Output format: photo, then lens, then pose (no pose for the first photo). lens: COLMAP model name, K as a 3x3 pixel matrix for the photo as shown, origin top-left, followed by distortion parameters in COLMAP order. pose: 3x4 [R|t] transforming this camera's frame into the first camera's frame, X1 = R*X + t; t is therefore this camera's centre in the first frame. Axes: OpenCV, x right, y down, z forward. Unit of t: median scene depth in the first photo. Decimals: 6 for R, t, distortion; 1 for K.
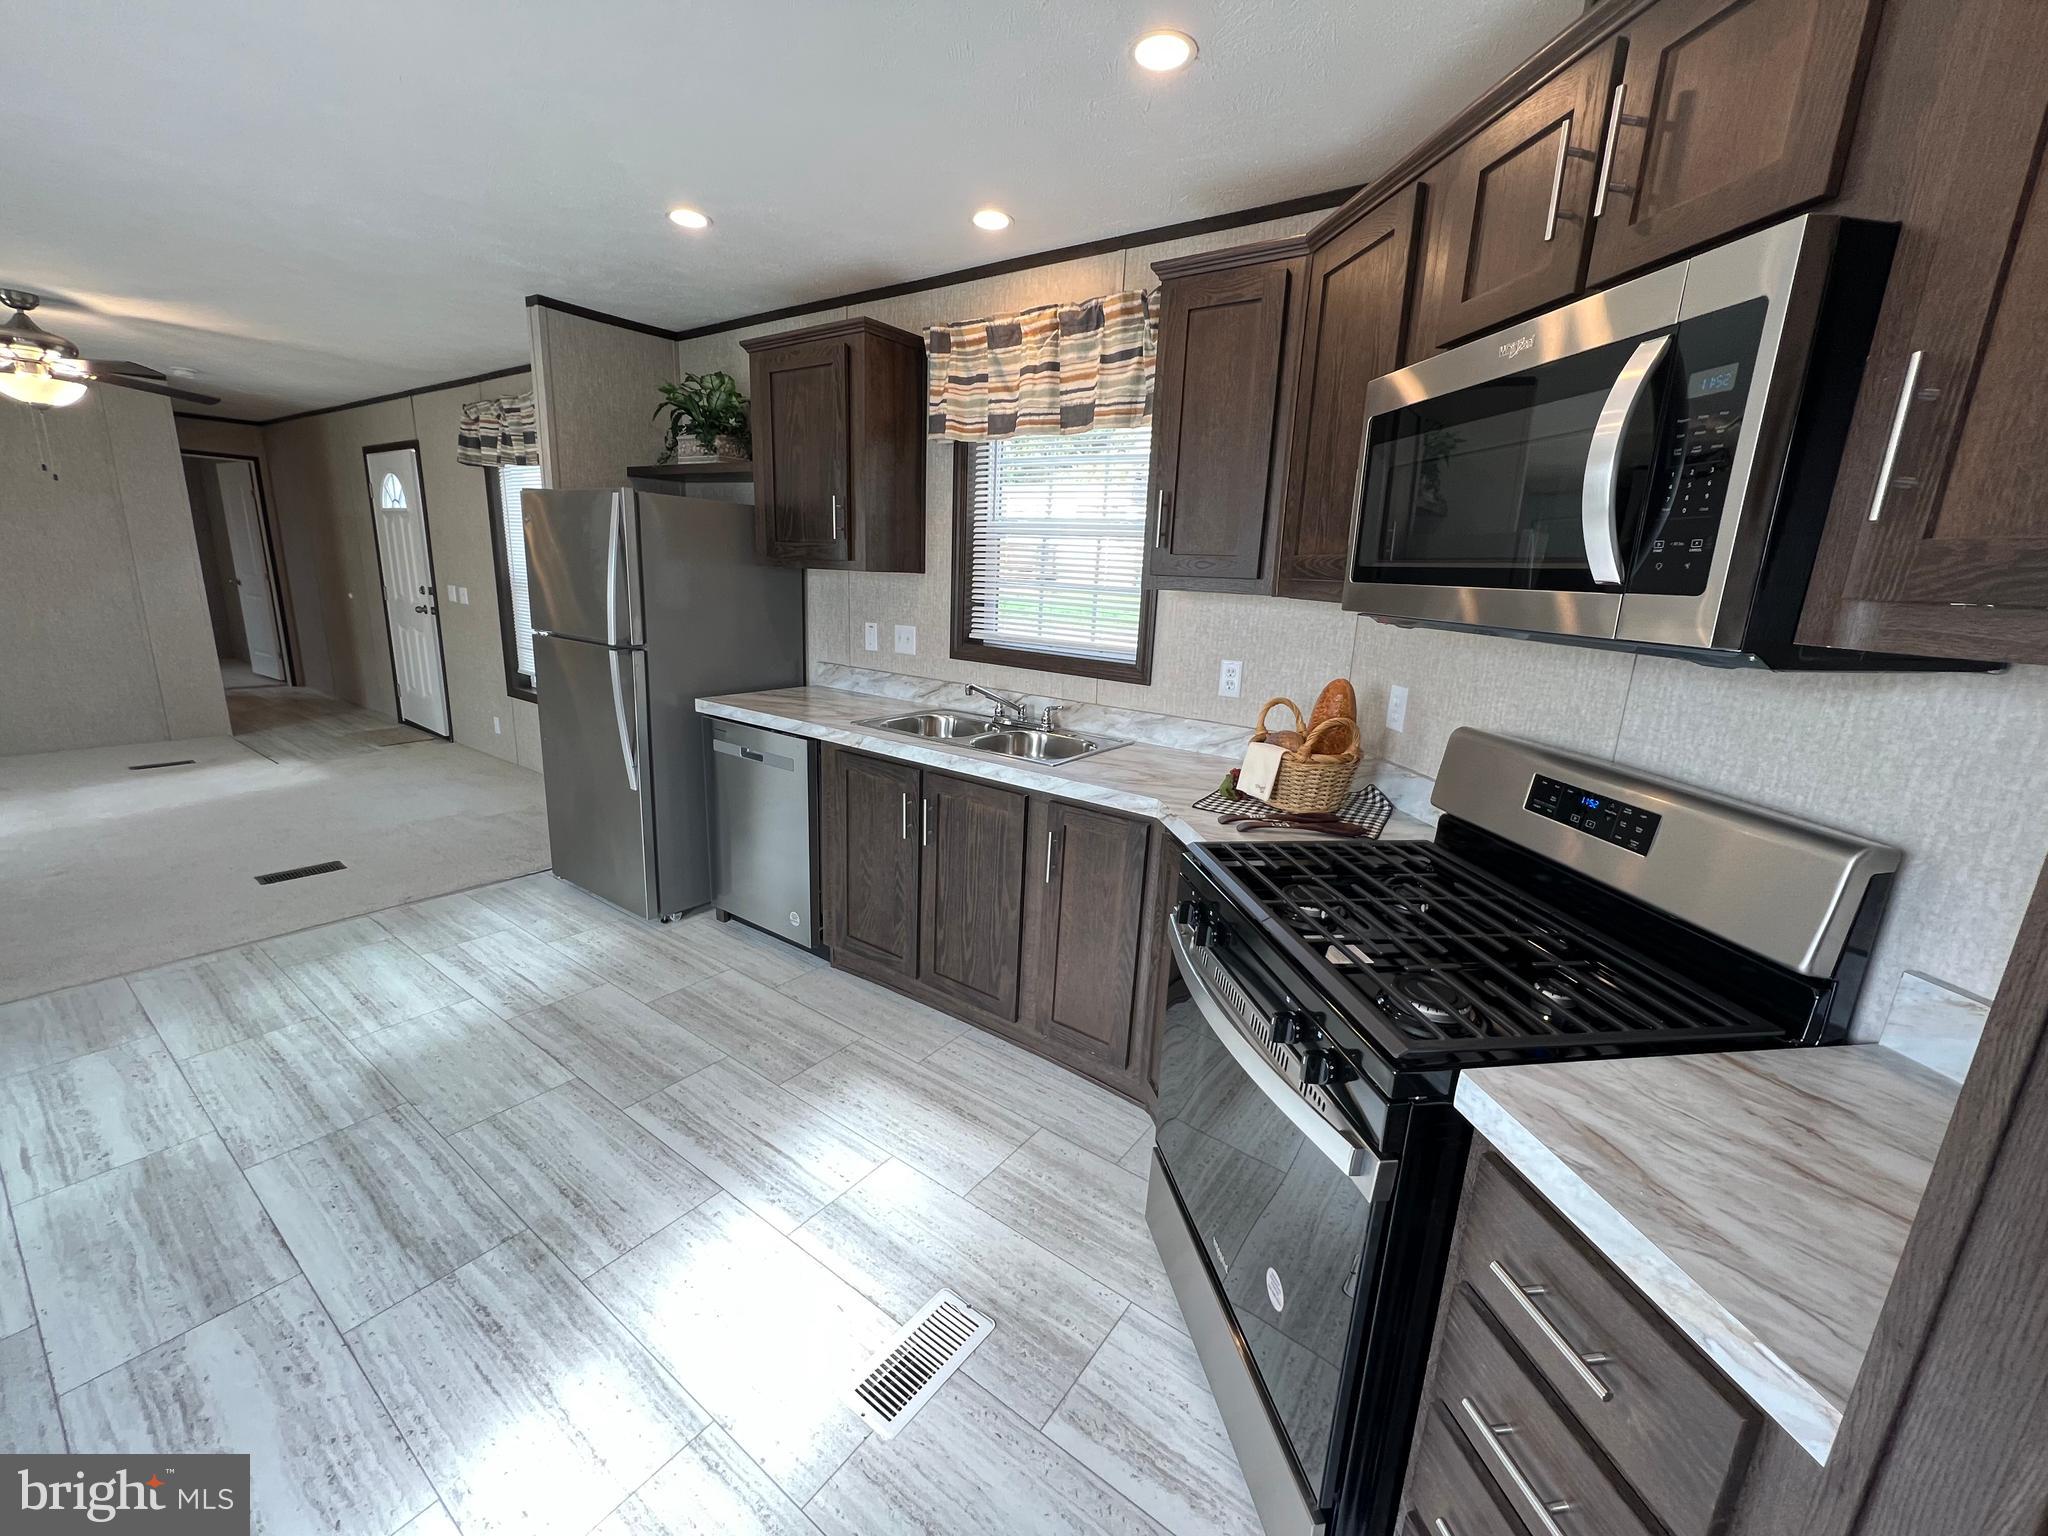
lens RADIAL K [[823.7, 0, 1026.3], [0, 823.7, 769.0], [0, 0, 1]] dist [0.000024, 0.000070]
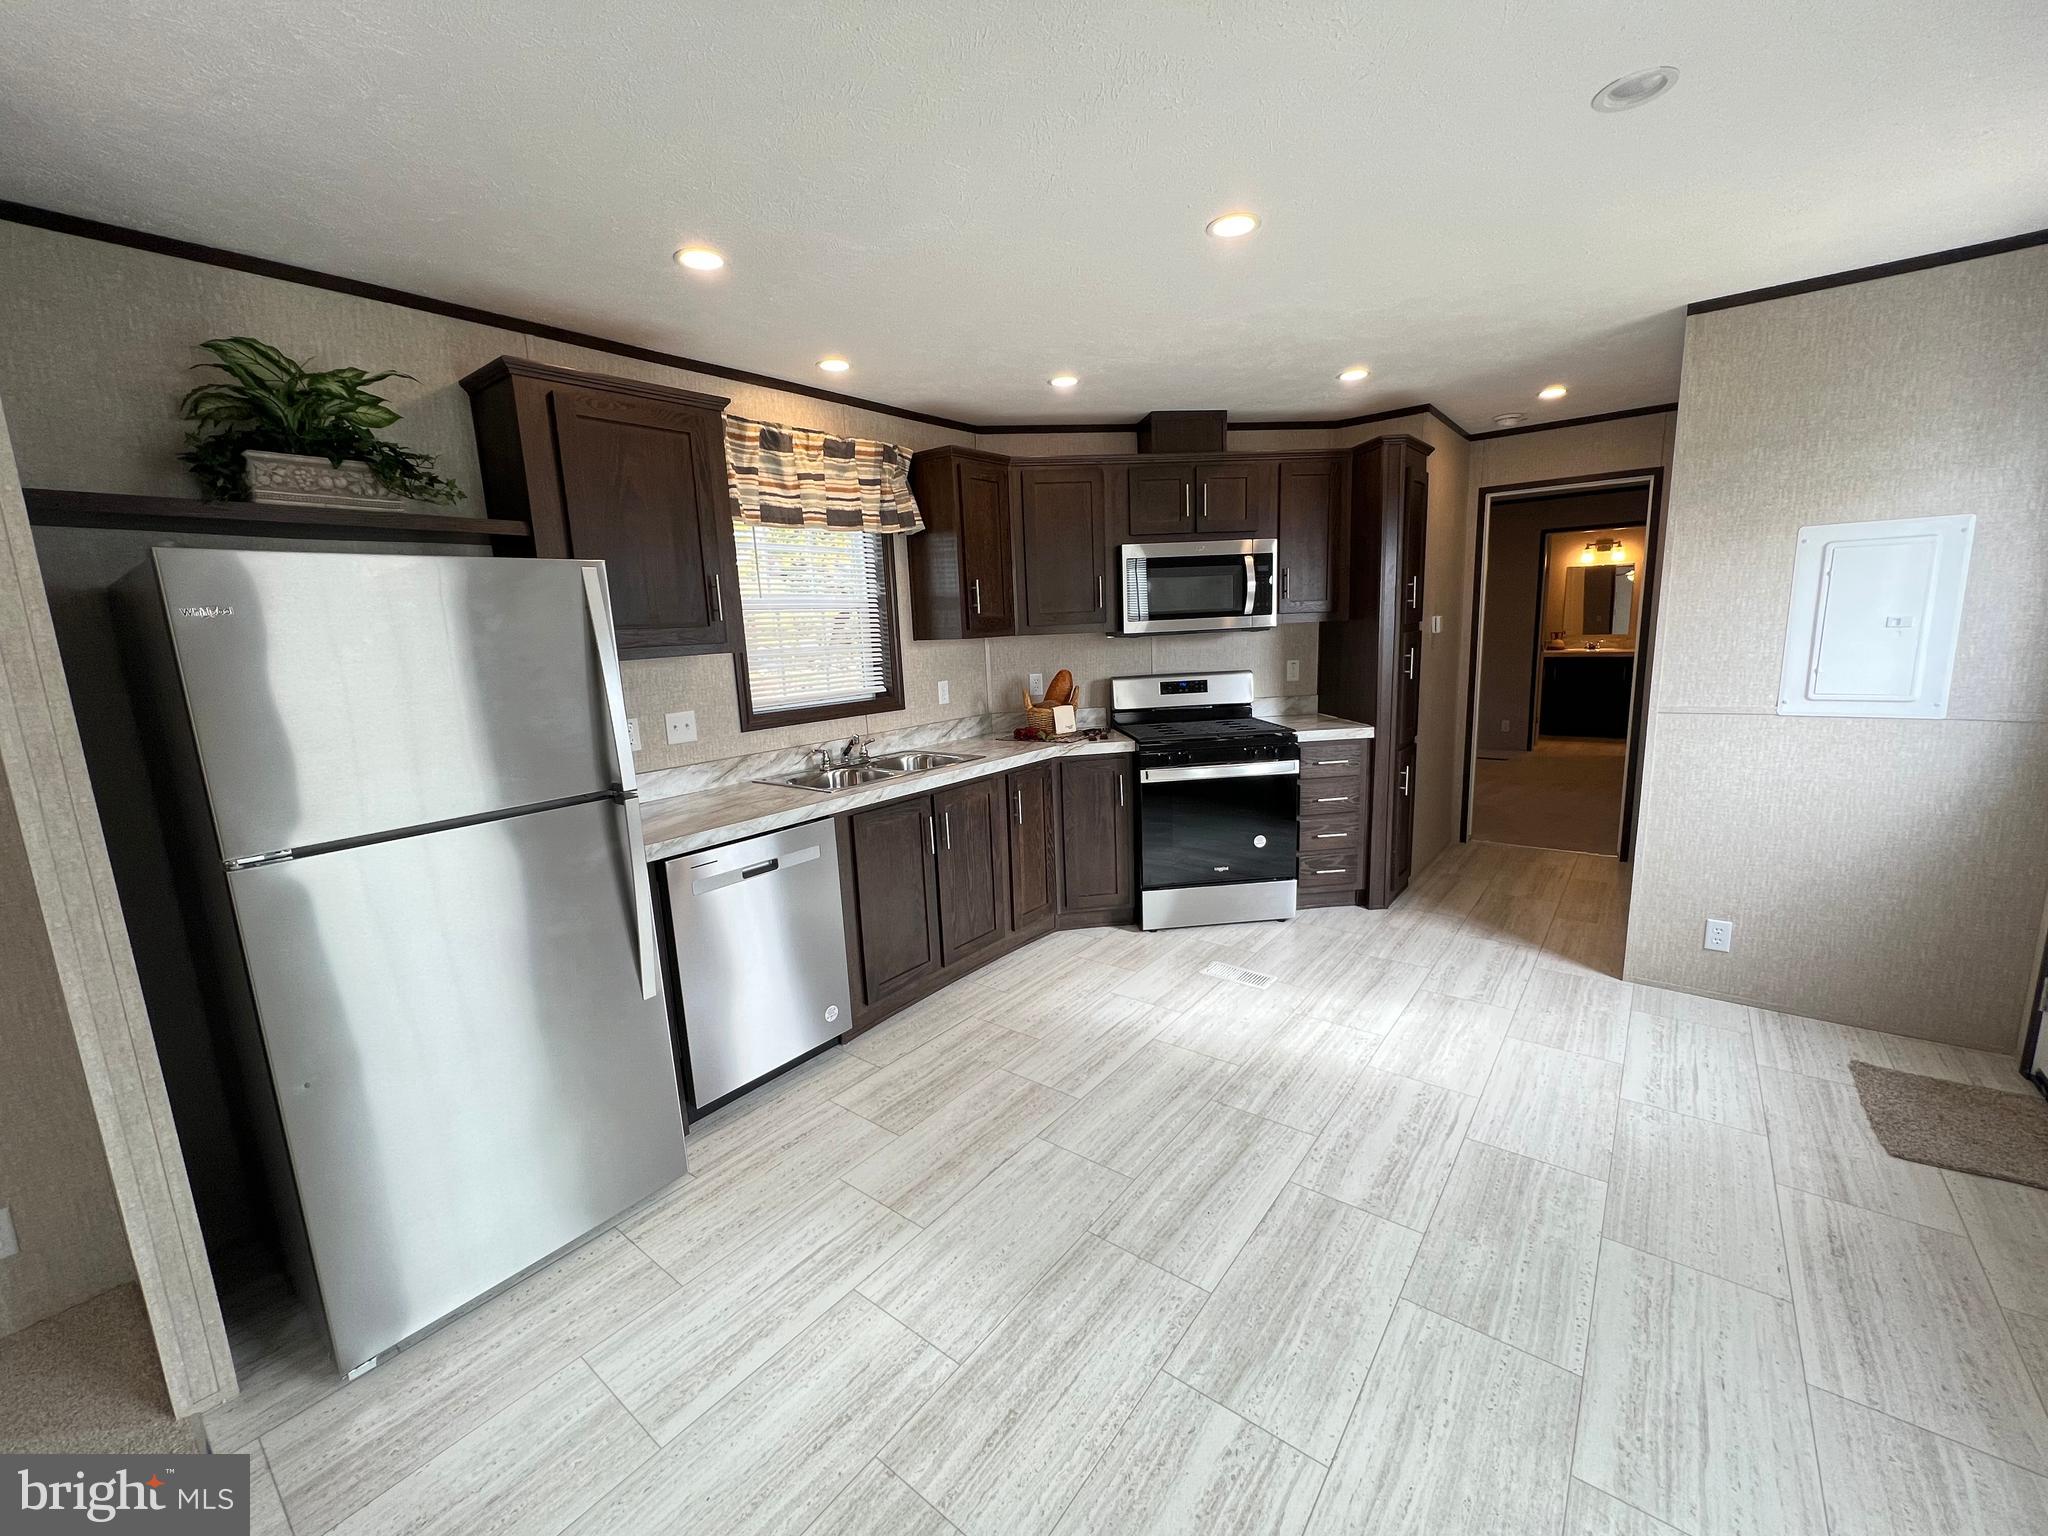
lens RADIAL K [[823.7, 0, 1026.3], [0, 823.7, 769.0], [0, 0, 1]] dist [0.000024, 0.000070]
pose [[0.036075, -0.221185, 0.974564, -1.786619], [0.281059, 0.938083, 0.202502, -0.332526], [-0.959012, 0.266605, 0.096007, 0.975747]]
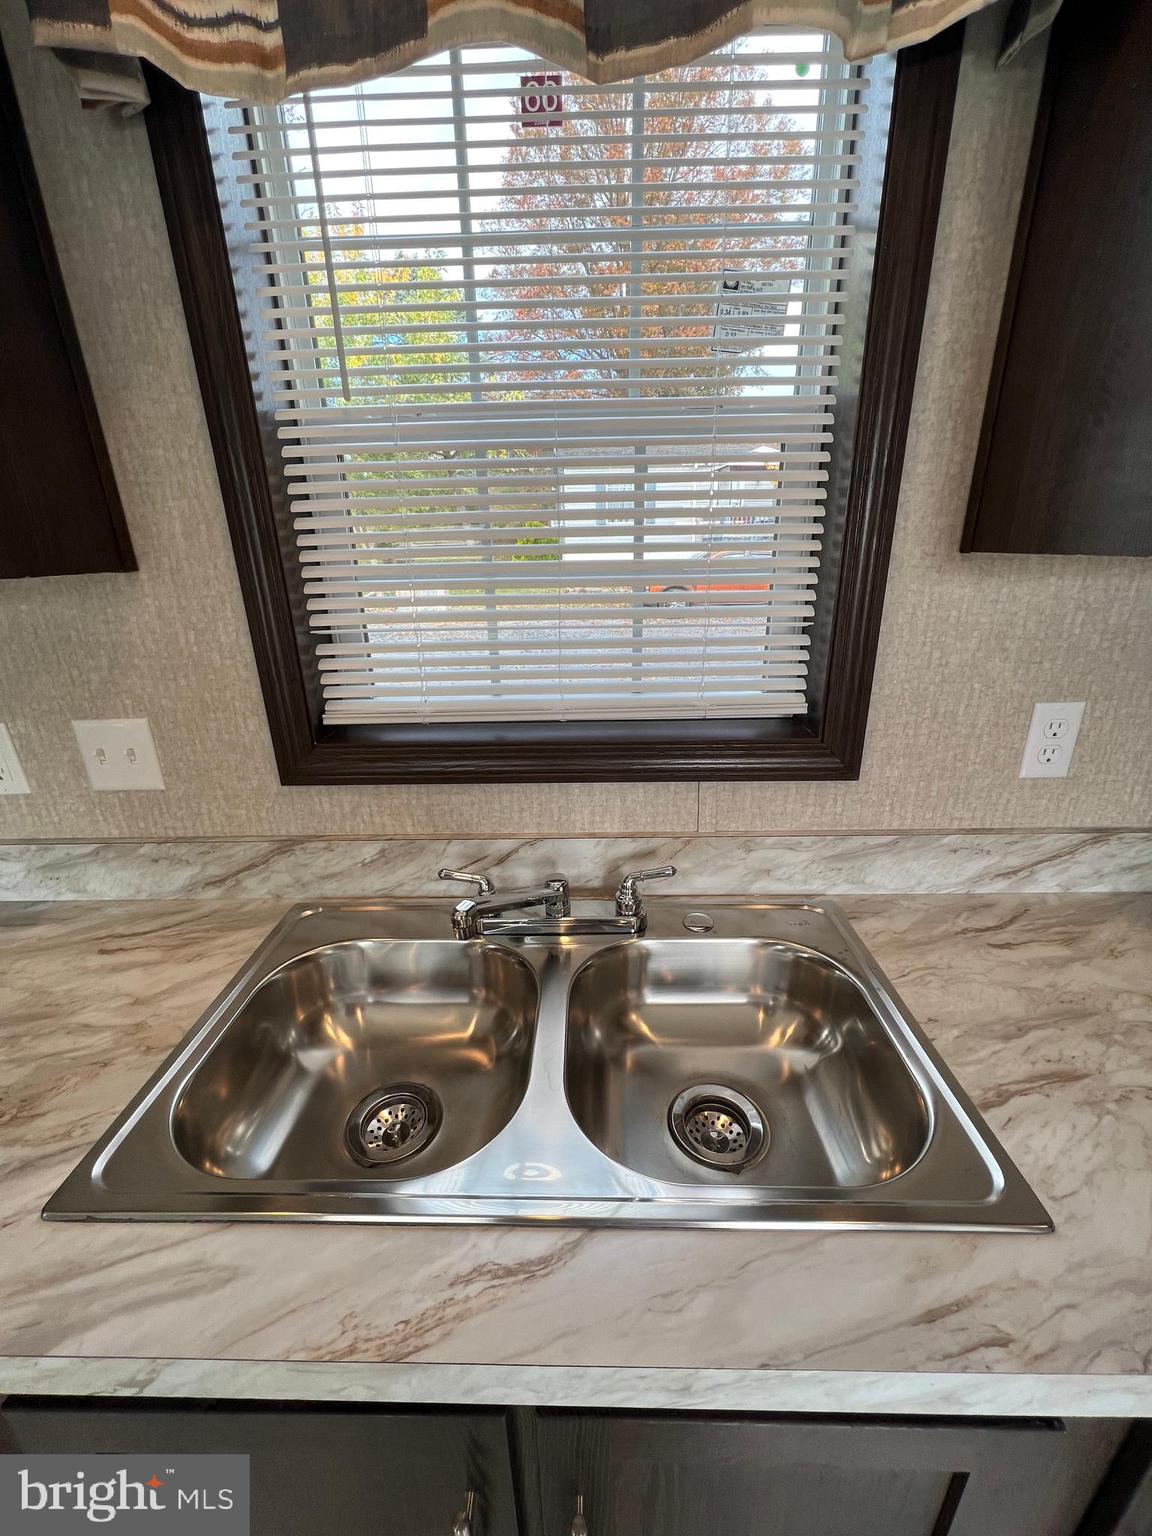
lens RADIAL K [[617.8, 0, 576.0], [0, 617.8, 768.0], [0, 0, 1]] dist [0.000024, 0.000070]
pose [[0.820027, -0.255929, 0.511914, -0.211354], [0.194468, 0.965827, 0.171346, -0.277003], [-0.538273, -0.040958, 0.841774, 1.130751]]
